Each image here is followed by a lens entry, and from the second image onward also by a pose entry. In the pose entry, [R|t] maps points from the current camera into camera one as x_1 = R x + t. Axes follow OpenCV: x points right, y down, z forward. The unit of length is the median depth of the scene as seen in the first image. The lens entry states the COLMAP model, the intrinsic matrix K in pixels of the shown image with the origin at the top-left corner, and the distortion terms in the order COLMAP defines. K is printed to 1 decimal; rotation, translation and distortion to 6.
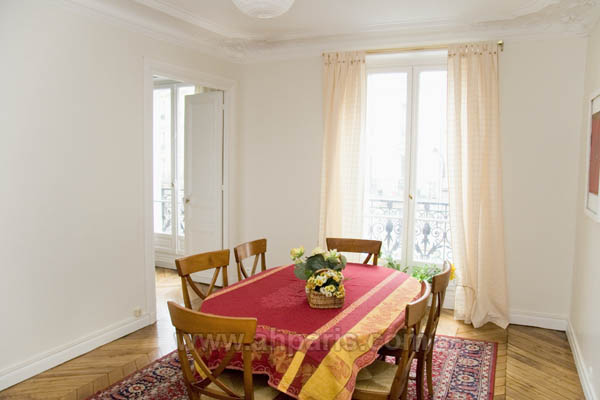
lens RADIAL K [[462.7, 0, 303.4], [0, 462.7, 201.4], [0, 0, 1]] dist [-0.116791, 0.010609]
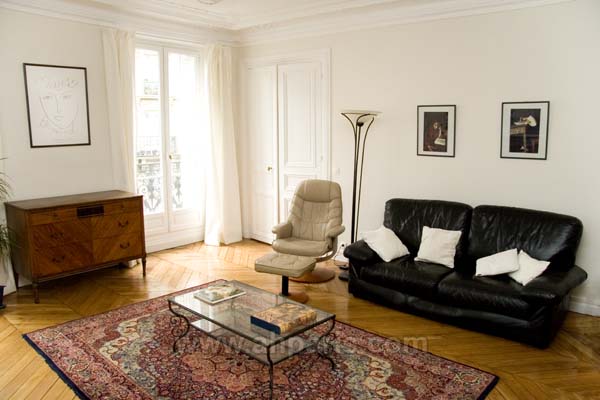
lens RADIAL K [[462.7, 0, 303.4], [0, 462.7, 201.4], [0, 0, 1]] dist [-0.116791, 0.010609]
pose [[0.238399, -0.159035, 0.958057, -0.838313], [0.071493, 0.986698, 0.146000, -0.048638], [-0.968532, 0.033688, 0.246597, 0.374674]]
